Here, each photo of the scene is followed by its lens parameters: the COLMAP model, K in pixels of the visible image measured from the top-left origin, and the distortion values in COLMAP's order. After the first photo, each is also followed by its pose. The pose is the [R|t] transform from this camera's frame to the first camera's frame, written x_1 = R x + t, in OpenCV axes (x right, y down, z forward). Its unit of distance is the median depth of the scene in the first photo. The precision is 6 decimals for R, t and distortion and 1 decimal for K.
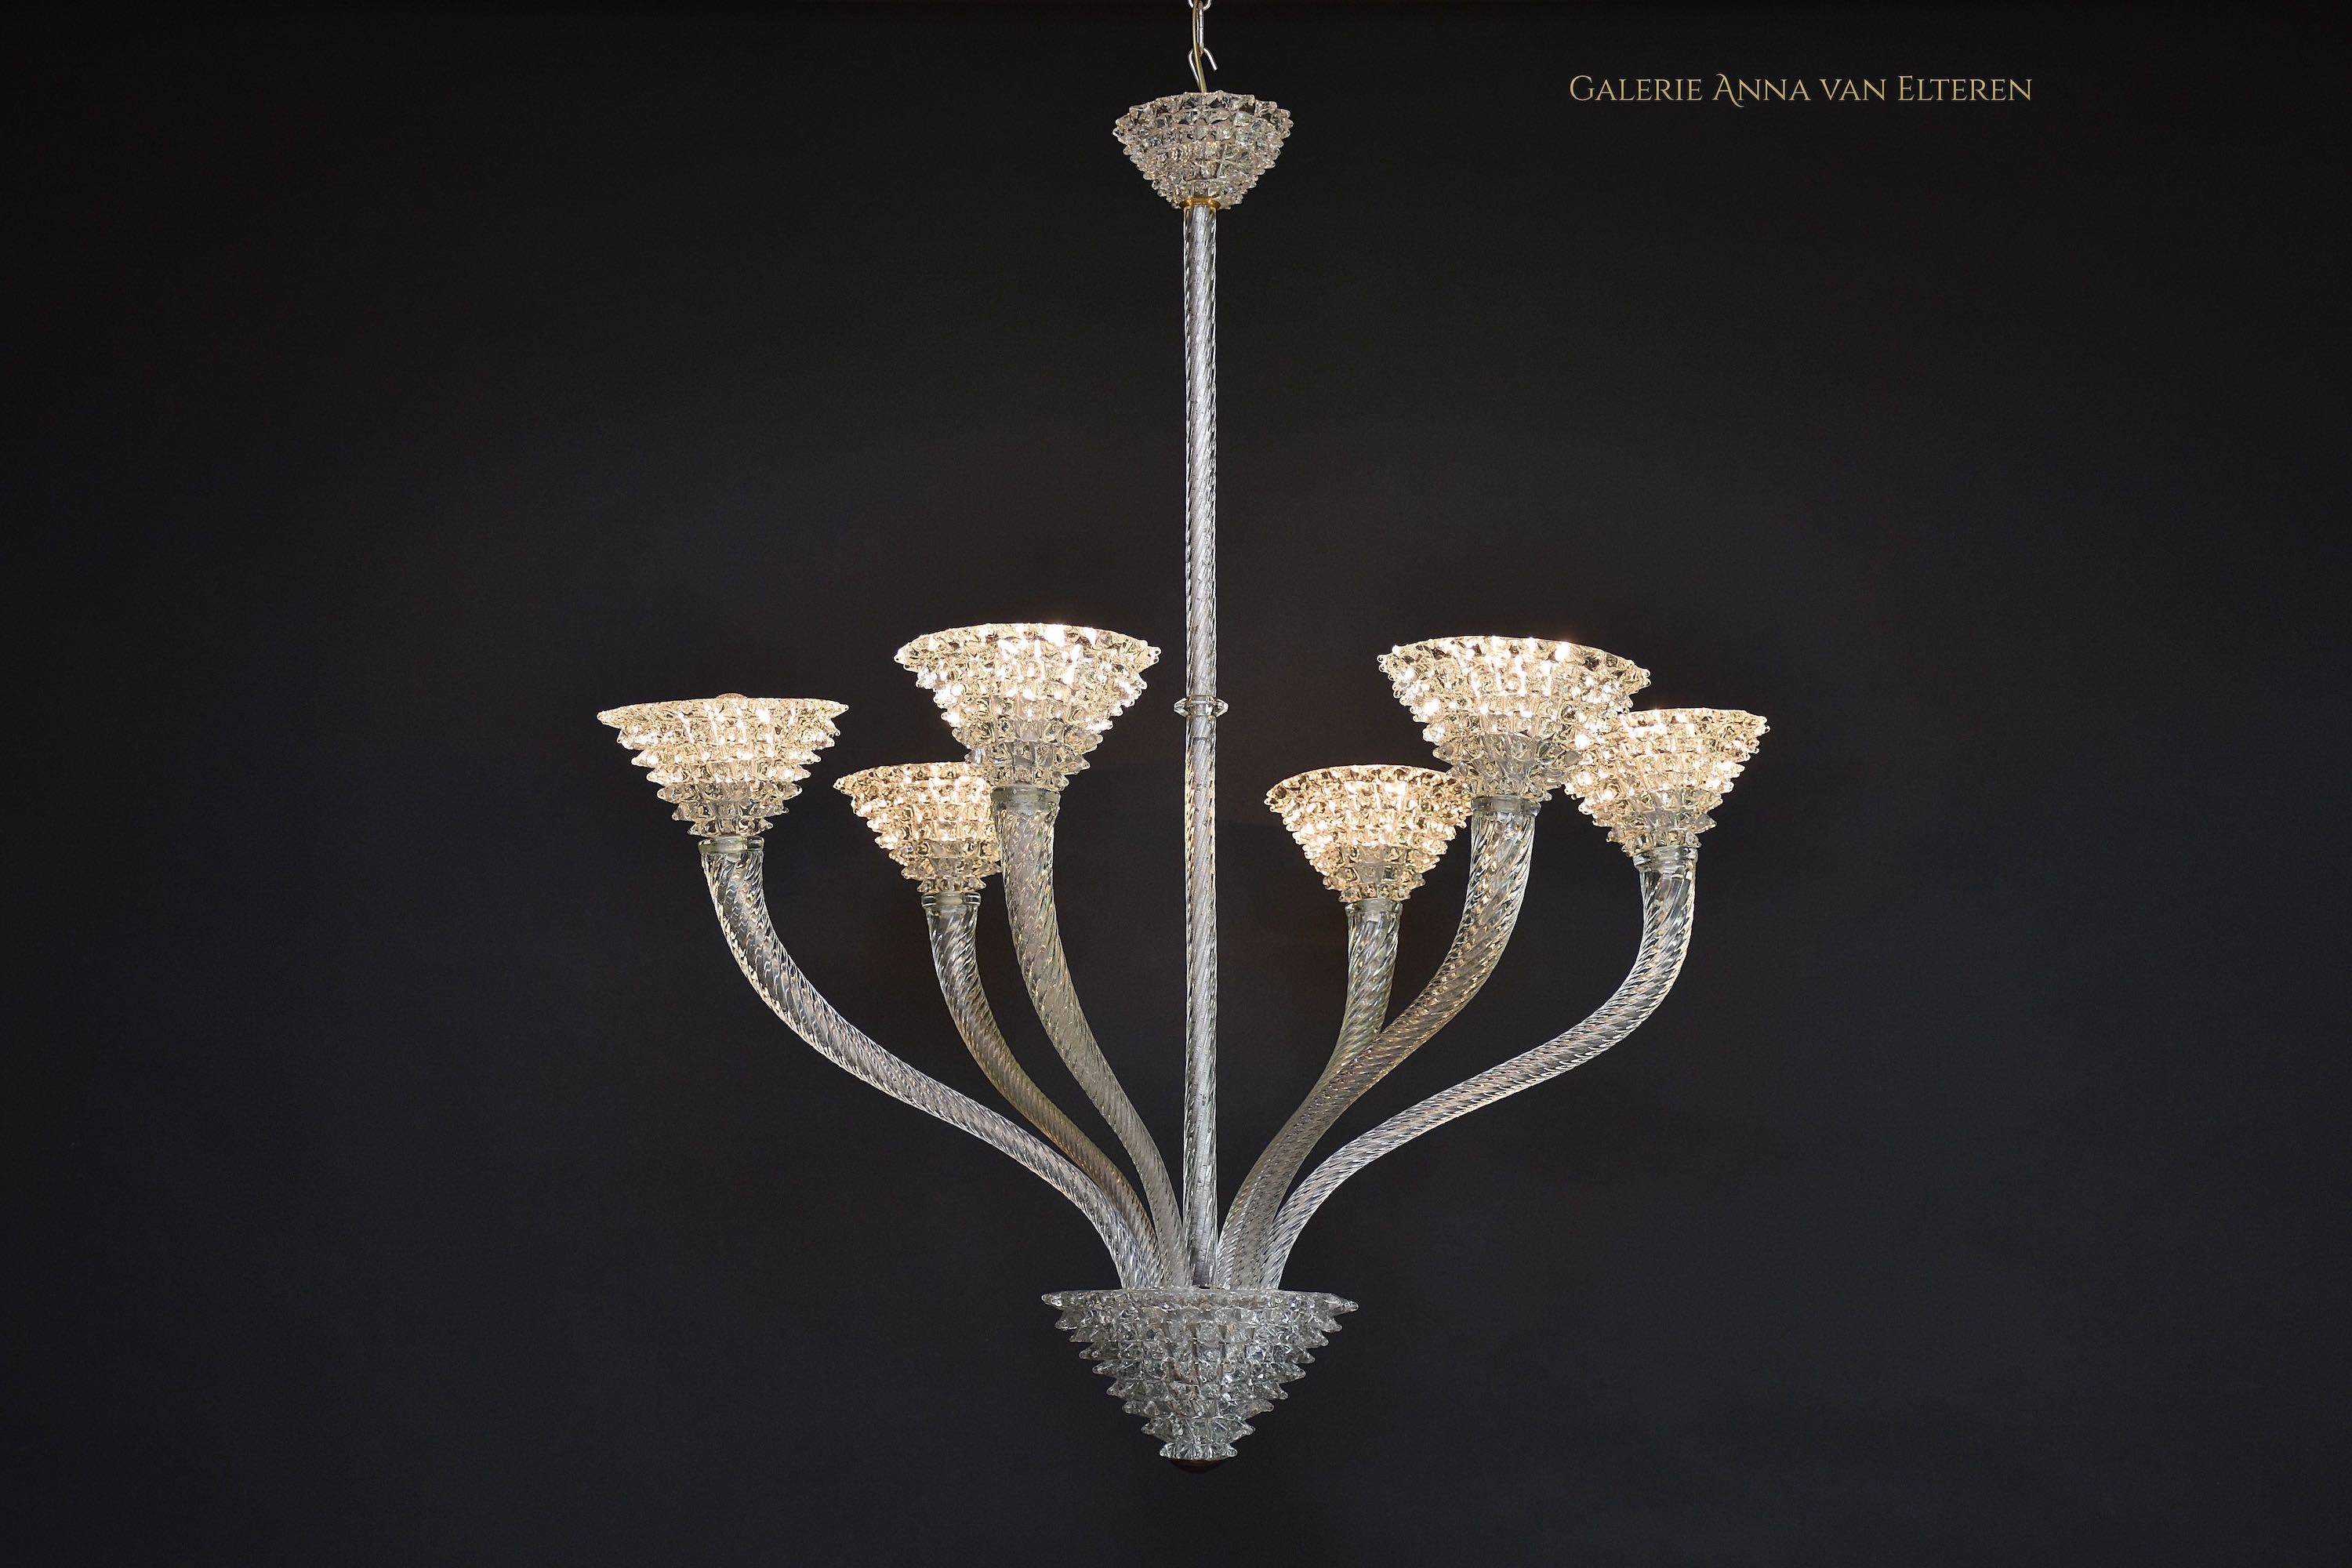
lens RADIAL K [[4129.9, 0, 1171.0], [0, 4129.9, 783.6], [0, 0, 1]] dist [0.262930, 0.000000]
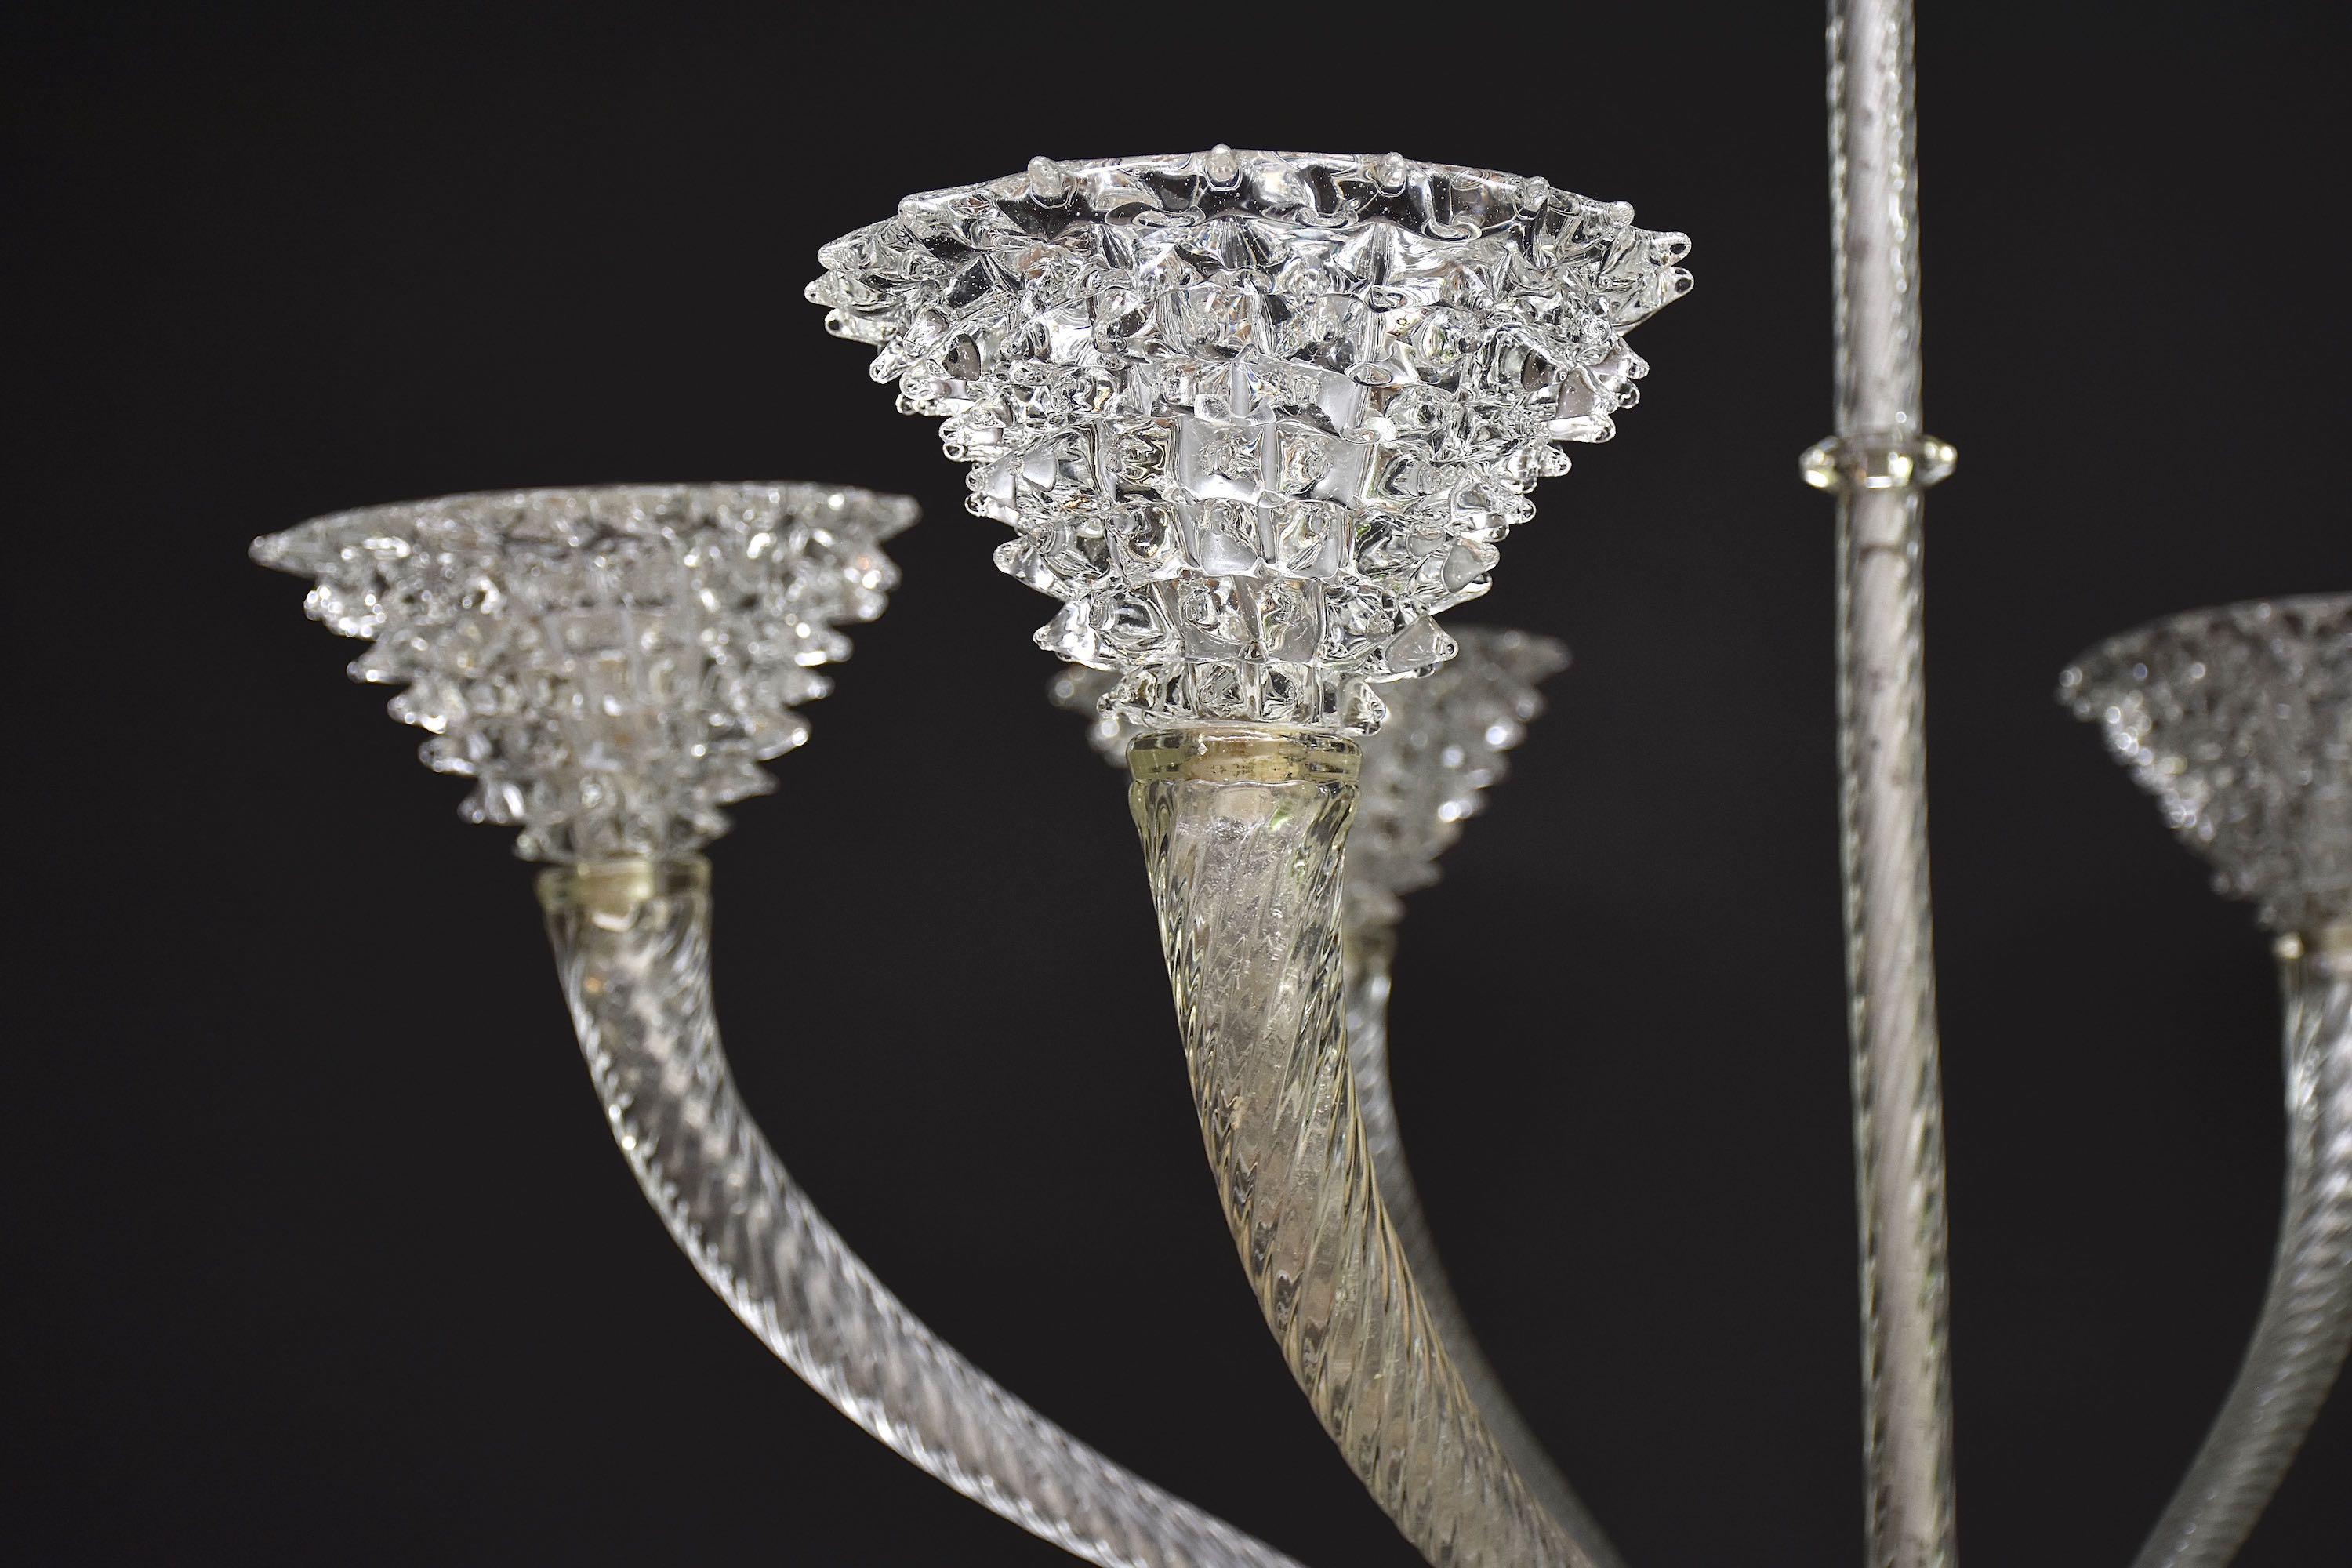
lens RADIAL K [[4129.9, 0, 1204.4], [0, 4129.9, 820.9], [0, 0, 1]] dist [0.262930, 0.000000]
pose [[0.983682, -0.029144, -0.177541, 0.013265], [0.037640, 0.998292, 0.044679, -0.005572], [0.175936, -0.050632, 0.983099, 0.630723]]
